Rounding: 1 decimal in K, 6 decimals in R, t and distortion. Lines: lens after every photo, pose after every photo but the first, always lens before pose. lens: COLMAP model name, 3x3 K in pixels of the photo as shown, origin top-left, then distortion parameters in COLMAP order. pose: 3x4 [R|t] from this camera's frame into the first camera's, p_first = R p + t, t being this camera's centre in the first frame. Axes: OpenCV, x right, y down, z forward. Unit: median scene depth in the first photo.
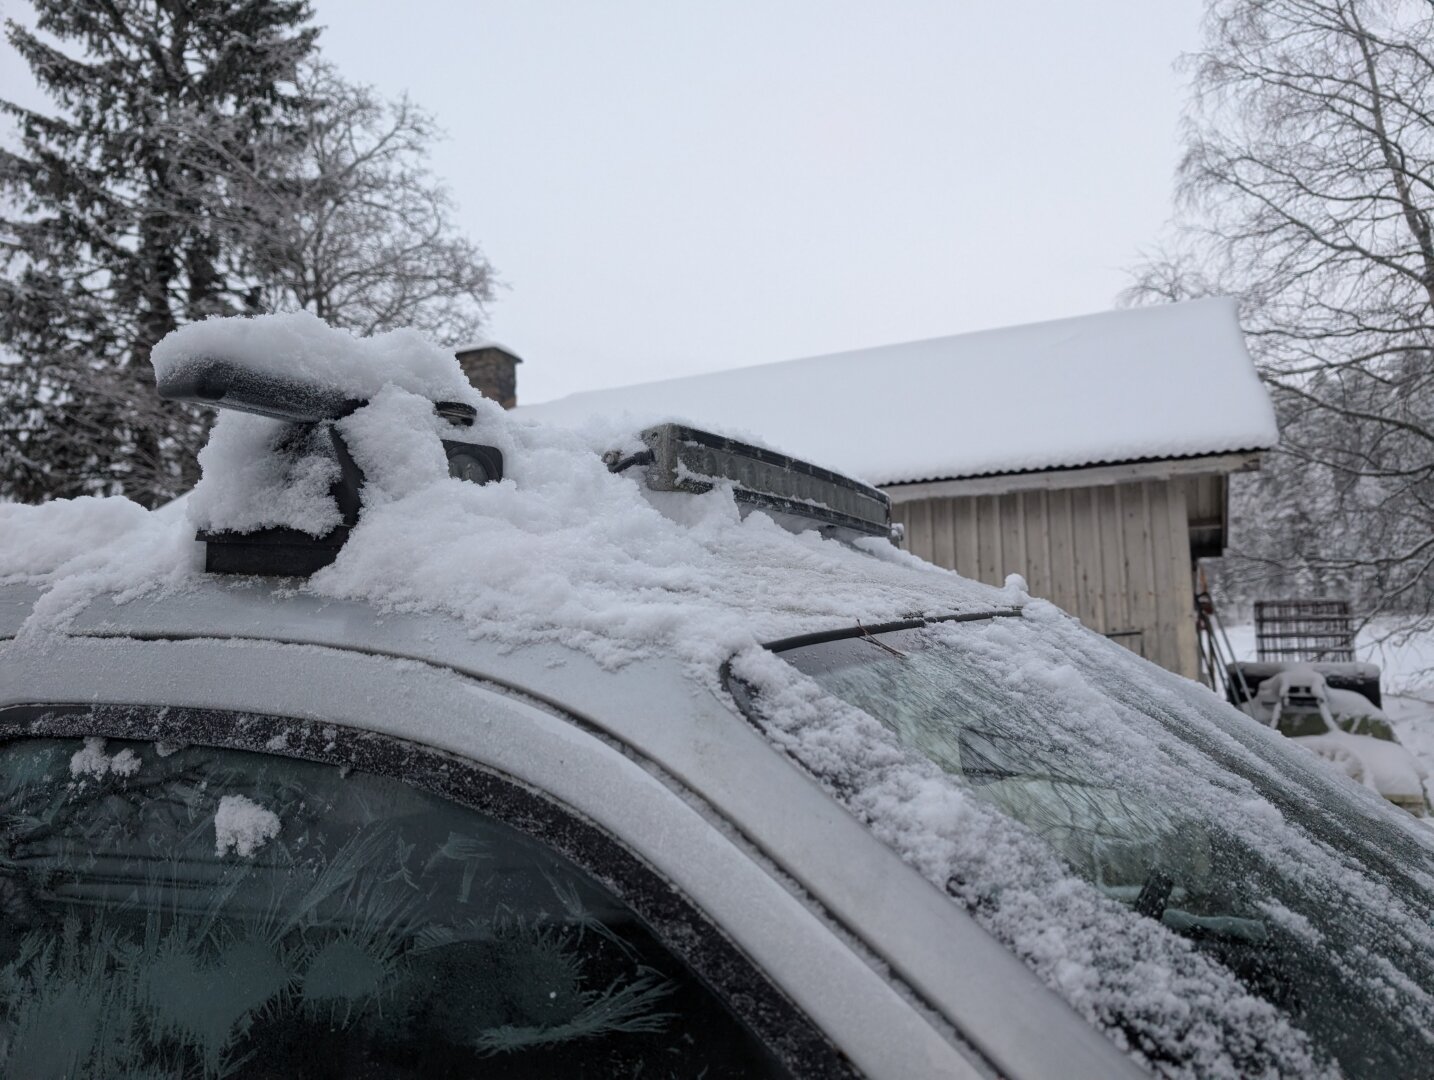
lens RADIAL K [[1025.8, 0, 724.0], [0, 1025.8, 537.9], [0, 0, 1]] dist [0.025329, -0.025269]
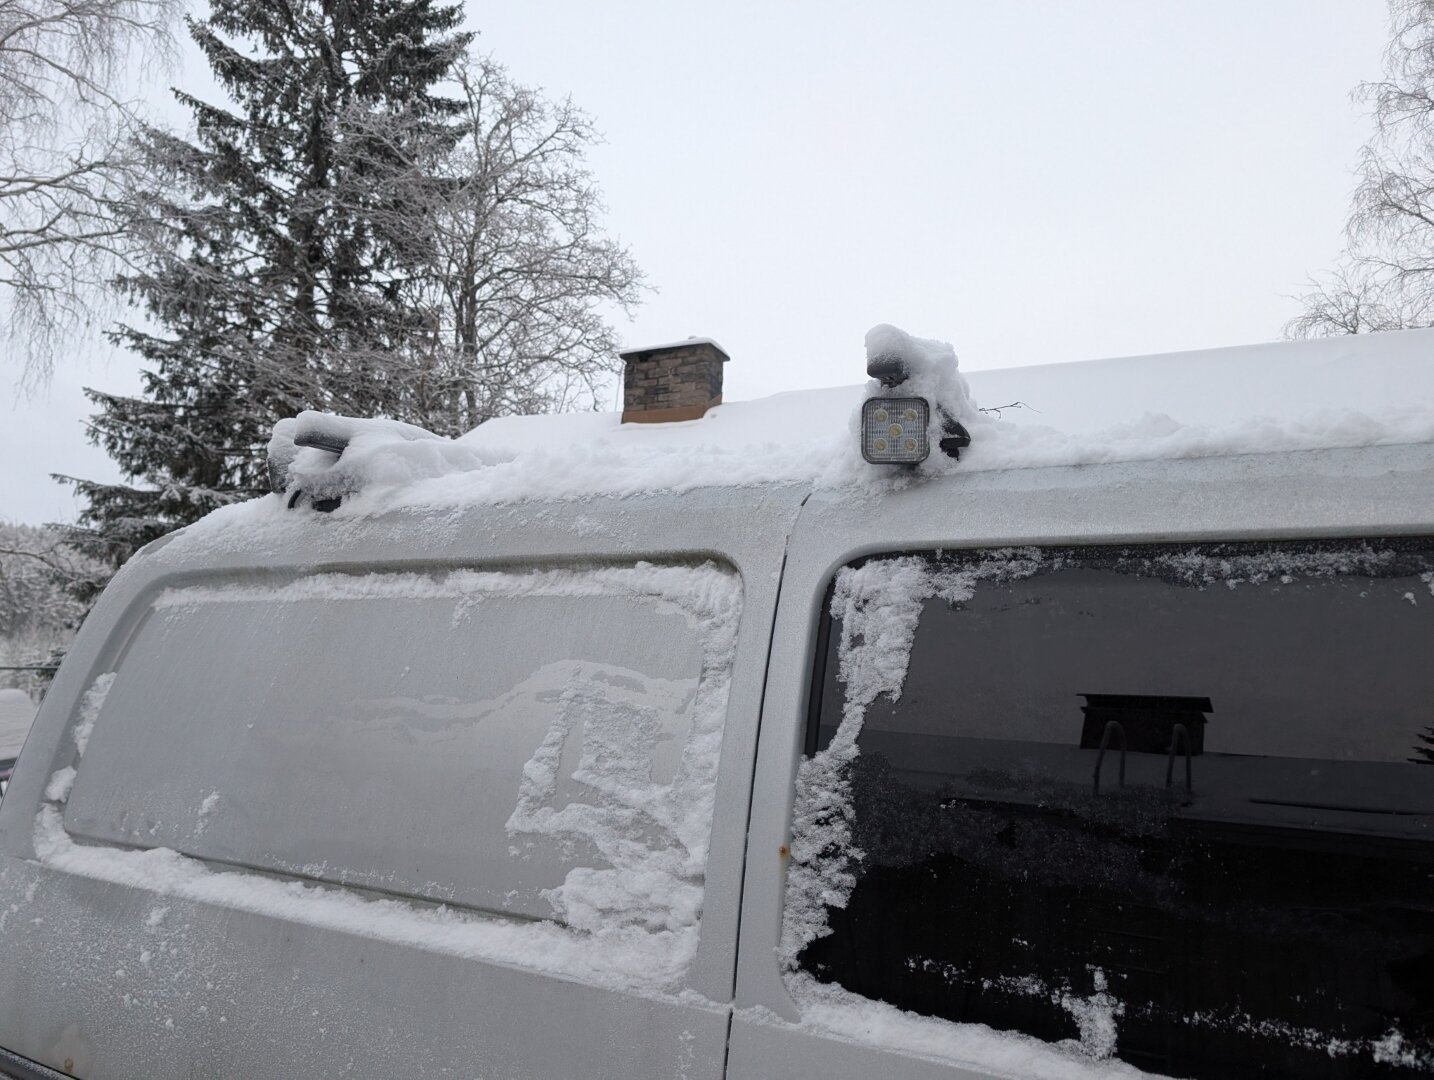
lens RADIAL K [[1025.8, 0, 687.0], [0, 1025.8, 541.5], [0, 0, 1]] dist [0.025329, -0.025269]
pose [[0.995785, 0.060890, -0.068584, -0.094692], [-0.061758, 0.998035, -0.010614, 0.013018], [0.067803, 0.014805, 0.997589, -0.006552]]
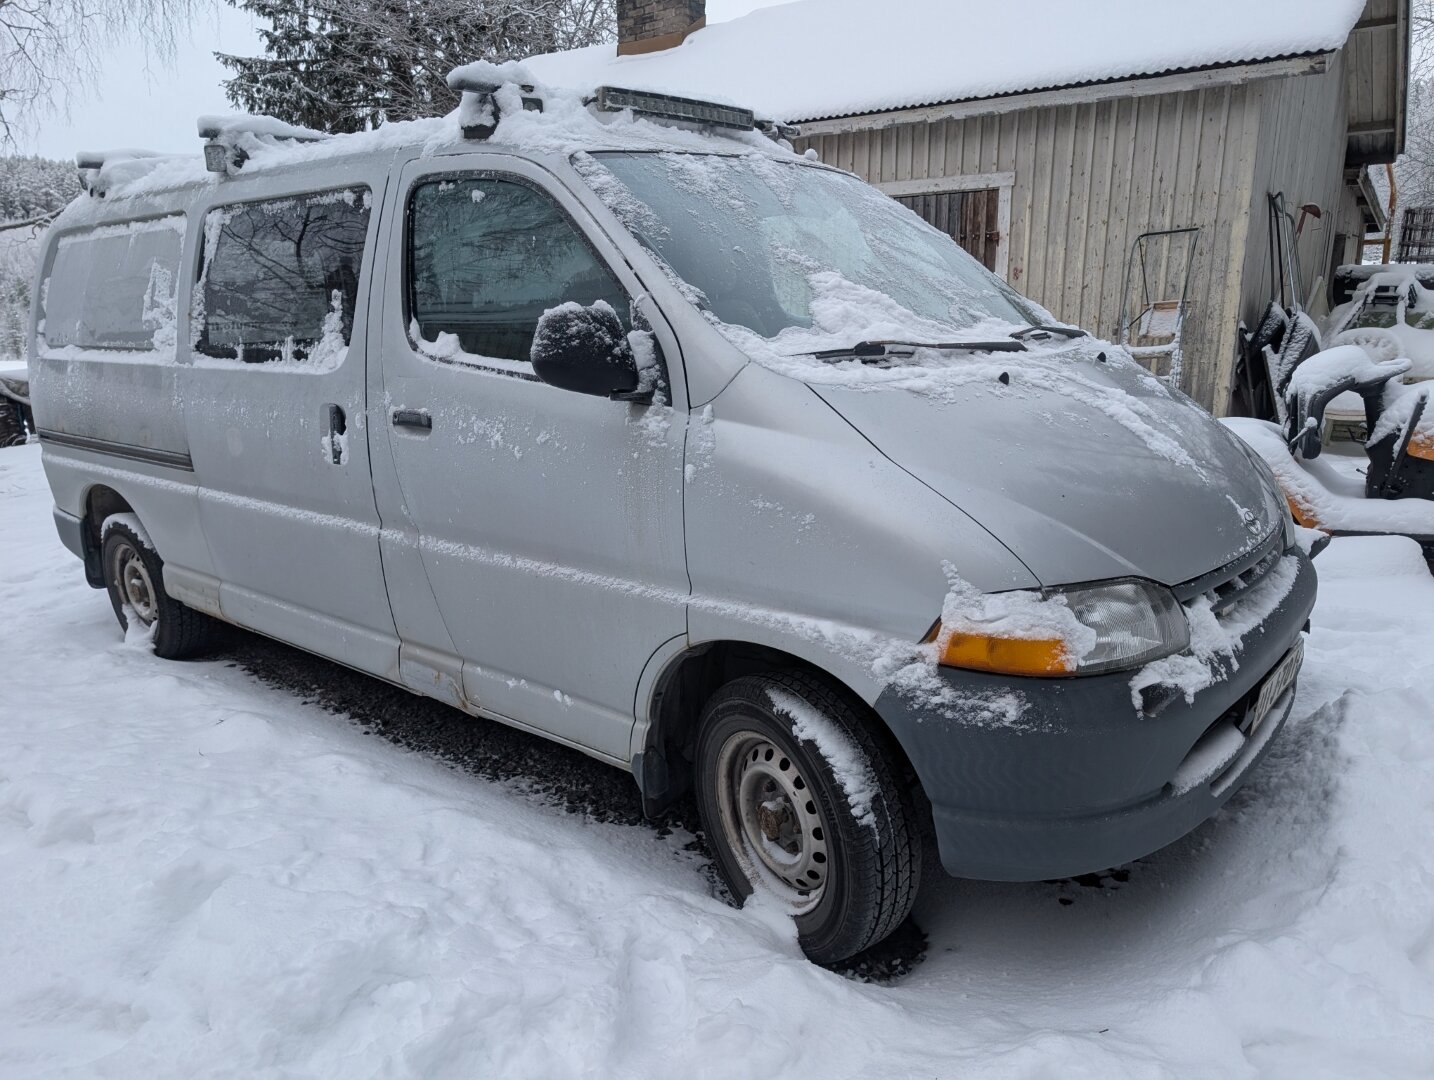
lens RADIAL K [[1025.8, 0, 708.4], [0, 1025.8, 558.4], [0, 0, 1]] dist [0.025329, -0.025269]
pose [[0.970761, 0.074219, -0.228285, 0.056094], [0.012757, 0.933707, 0.357812, 0.005476], [0.239707, -0.350262, 0.905460, -0.114699]]
